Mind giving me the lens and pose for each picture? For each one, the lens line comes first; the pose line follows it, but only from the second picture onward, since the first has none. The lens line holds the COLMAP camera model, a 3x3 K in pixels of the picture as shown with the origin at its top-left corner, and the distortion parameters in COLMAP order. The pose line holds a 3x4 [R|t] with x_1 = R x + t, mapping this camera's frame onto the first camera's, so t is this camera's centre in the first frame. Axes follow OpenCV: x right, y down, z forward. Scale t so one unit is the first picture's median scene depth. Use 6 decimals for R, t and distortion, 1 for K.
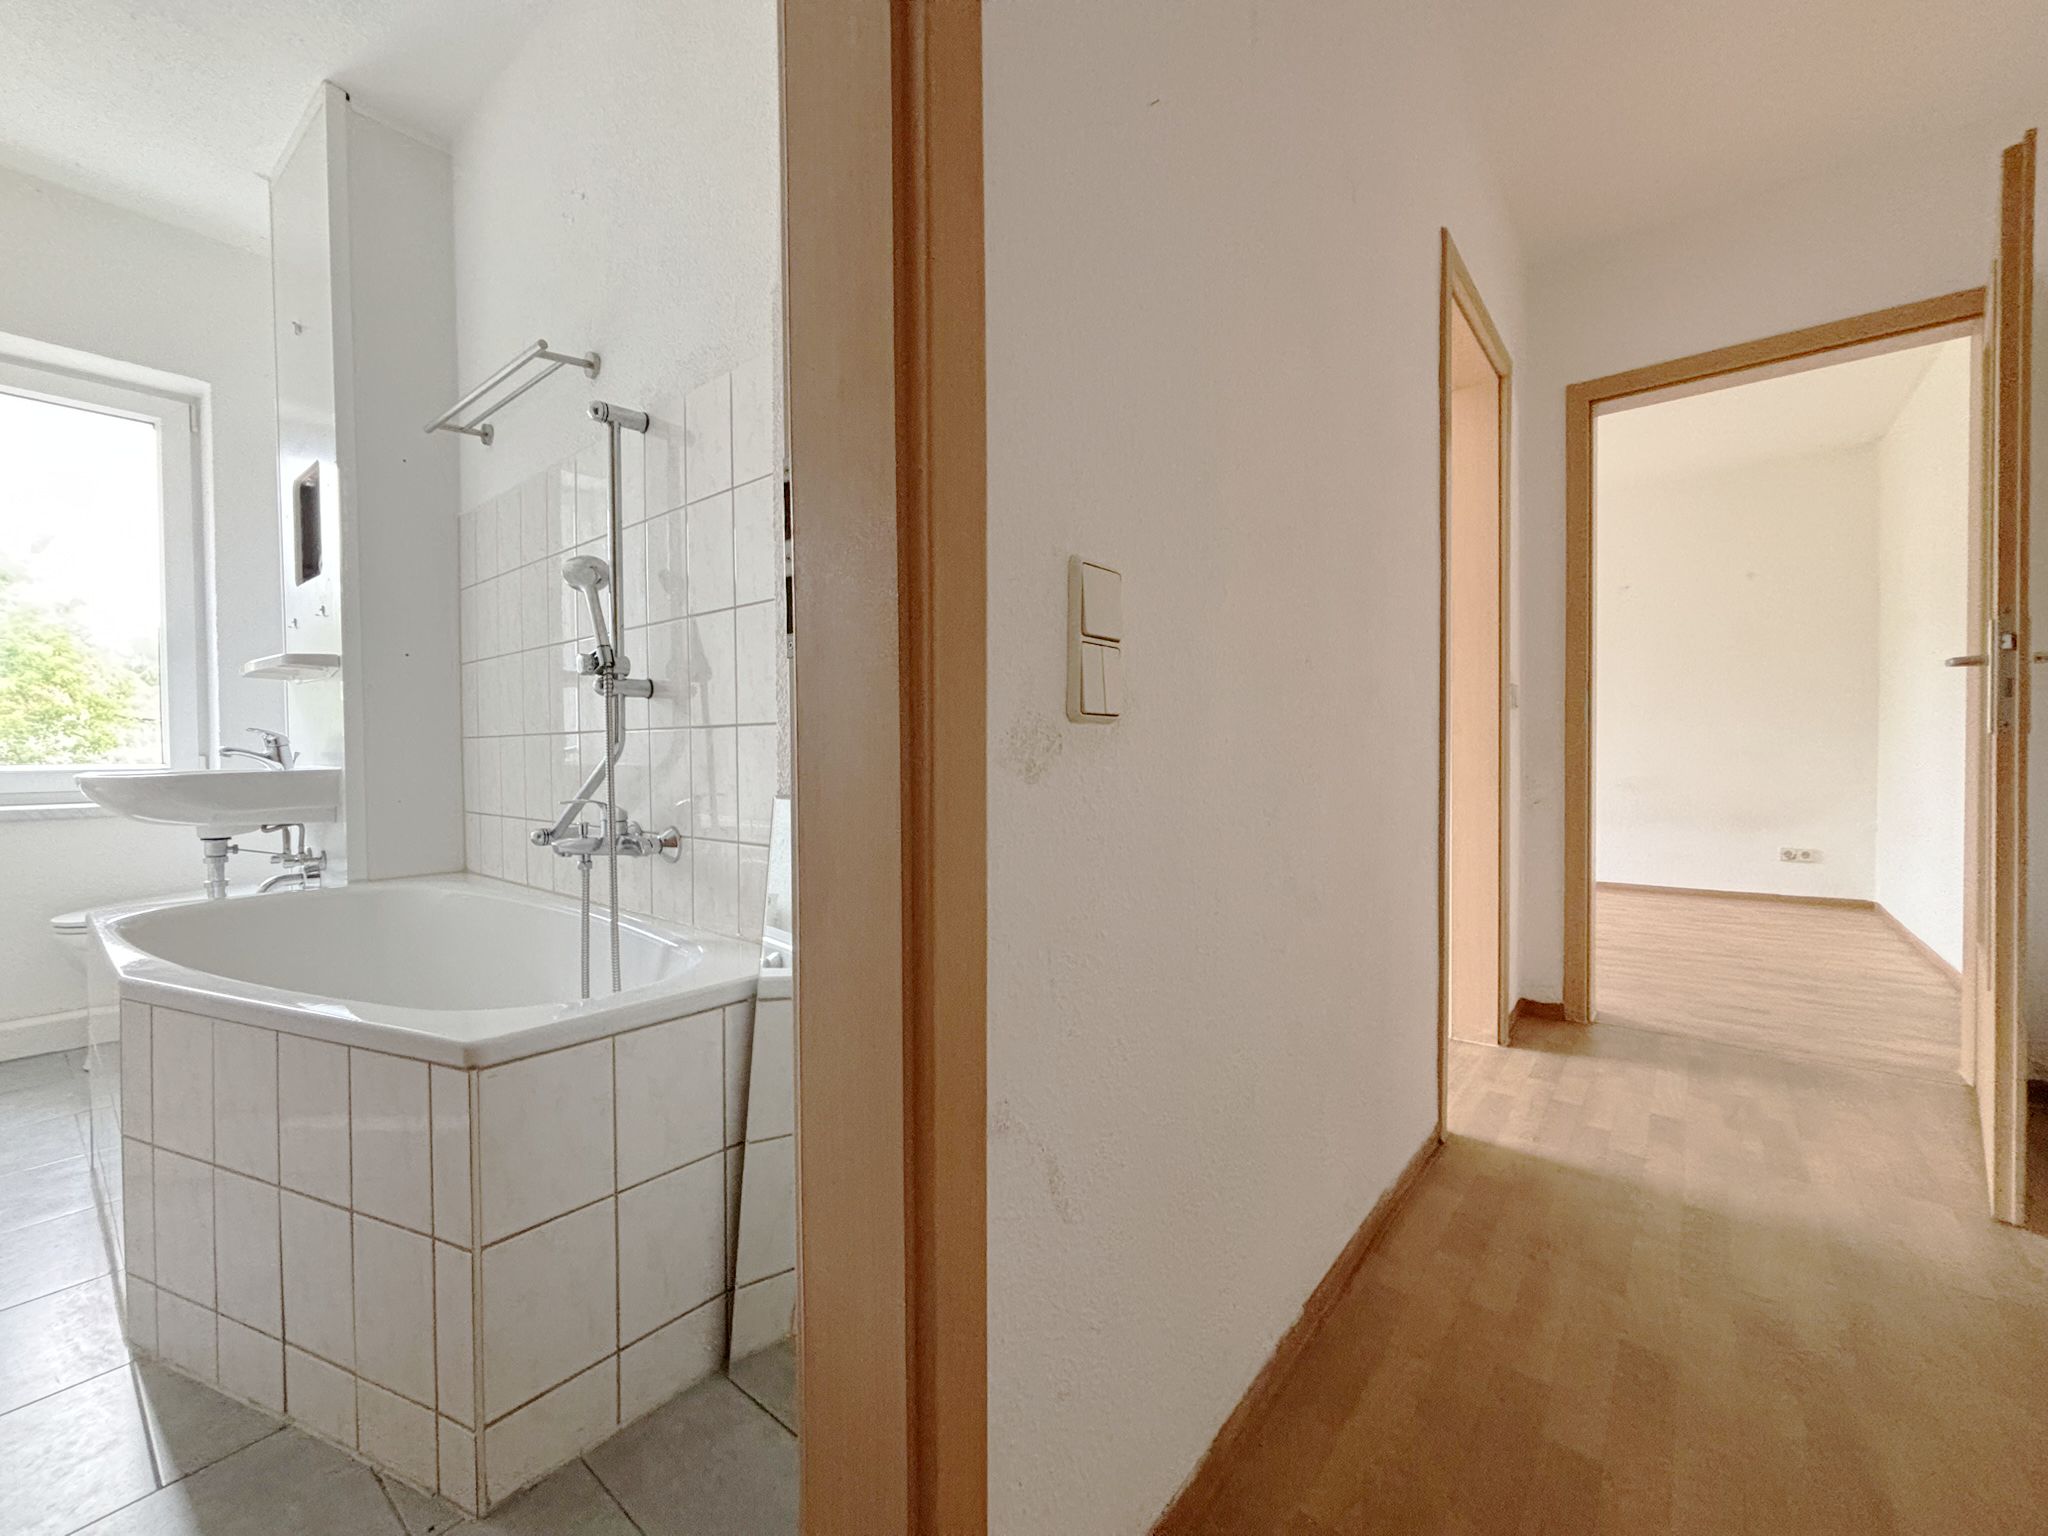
lens RADIAL K [[831.7, 0, 1024.9], [0, 831.7, 760.7], [0, 0, 1]] dist [-0.016206, 0.008889]
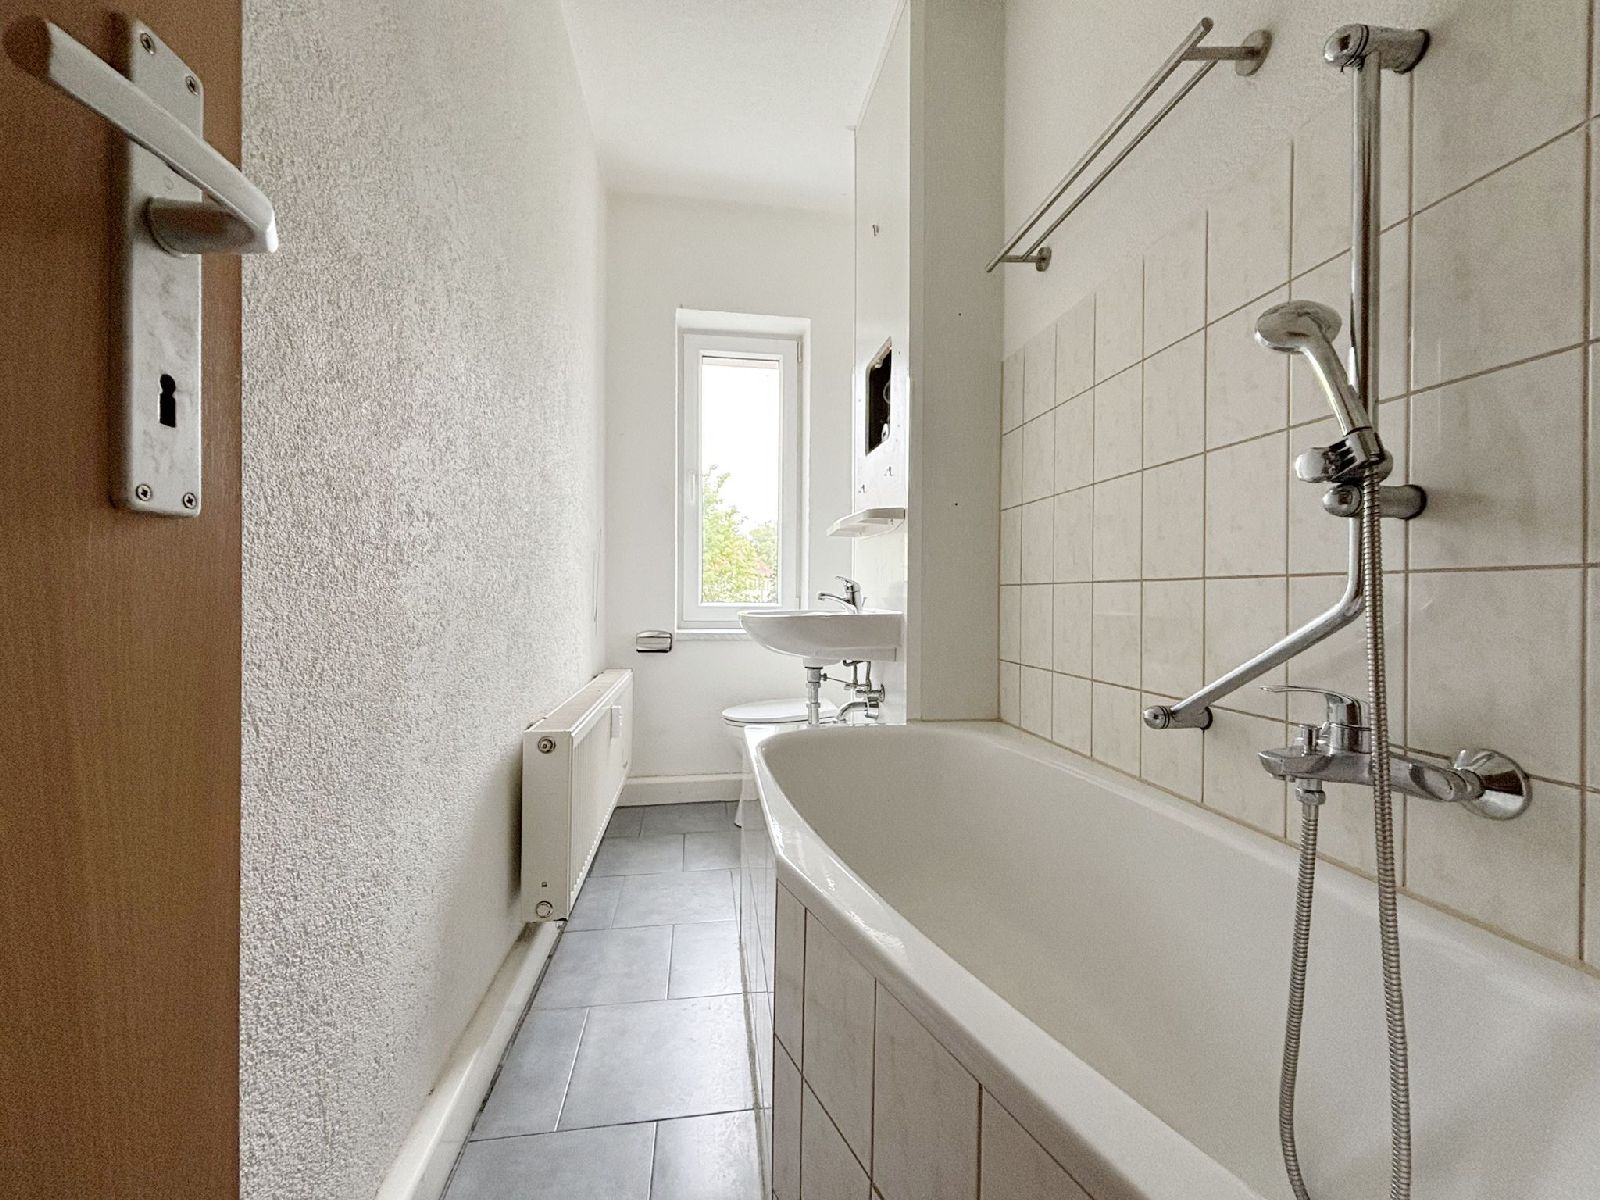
lens RADIAL K [[649.7, 0, 800.7], [0, 649.7, 594.3], [0, 0, 1]] dist [-0.016206, 0.008889]
pose [[0.734779, 0.012806, -0.678186, -0.348449], [-0.022786, 0.999723, -0.005809, -0.007154], [0.677924, 0.019721, 0.734867, 0.283573]]
